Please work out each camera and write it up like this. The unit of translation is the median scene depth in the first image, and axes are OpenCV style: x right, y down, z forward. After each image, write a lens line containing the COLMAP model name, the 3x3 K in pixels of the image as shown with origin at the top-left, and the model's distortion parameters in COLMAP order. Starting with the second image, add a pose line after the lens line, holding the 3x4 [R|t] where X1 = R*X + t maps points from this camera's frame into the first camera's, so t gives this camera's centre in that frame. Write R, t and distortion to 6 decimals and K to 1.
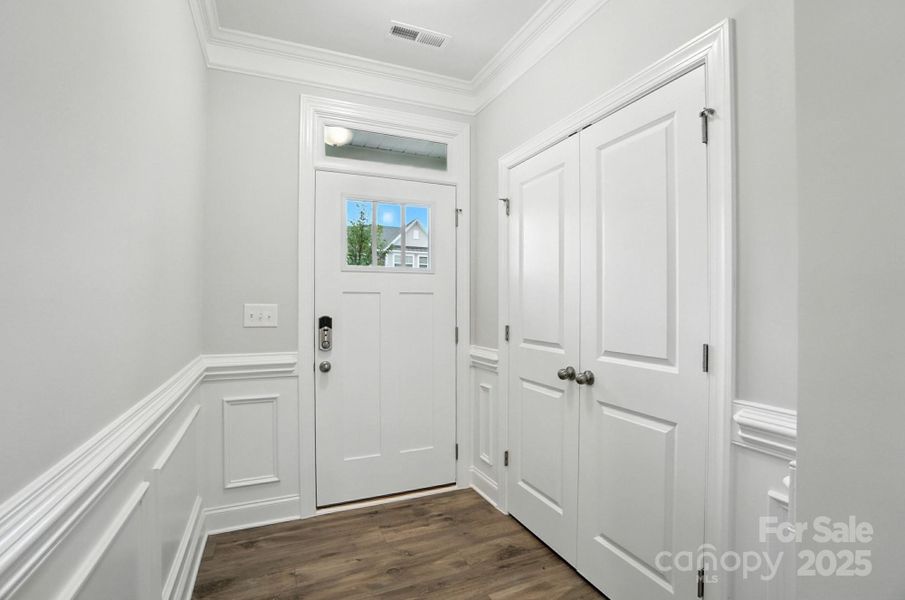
lens RADIAL K [[404.7, 0, 447.7], [0, 404.7, 296.9], [0, 0, 1]] dist [-0.064870, 0.024626]
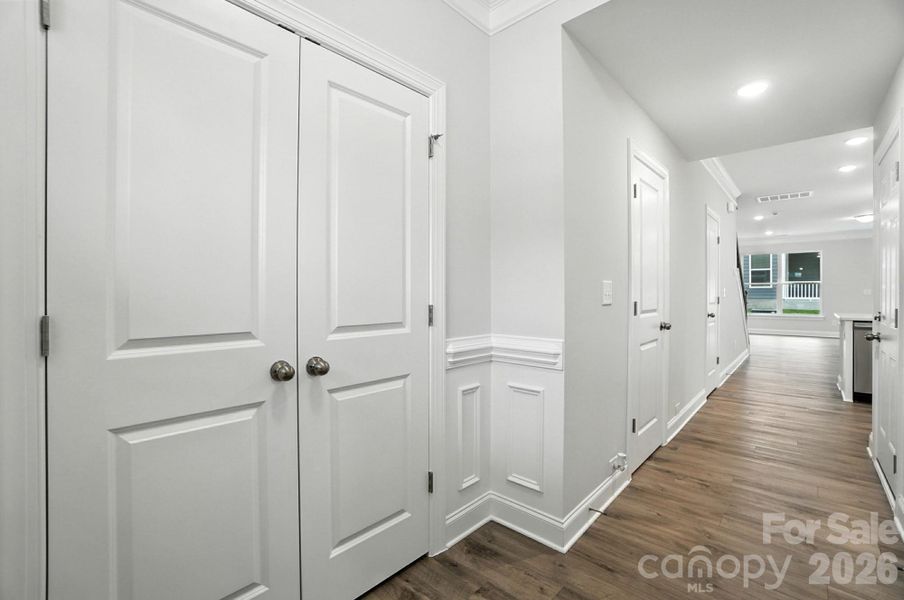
lens RADIAL K [[404.3, 0, 447.2], [0, 404.3, 296.9], [0, 0, 1]] dist [-0.064870, 0.024626]
pose [[-0.401165, -0.003311, 0.916000, -0.569242], [-0.010528, 0.999944, -0.000997, 0.082033], [-0.915945, -0.010043, -0.401177, 1.336207]]
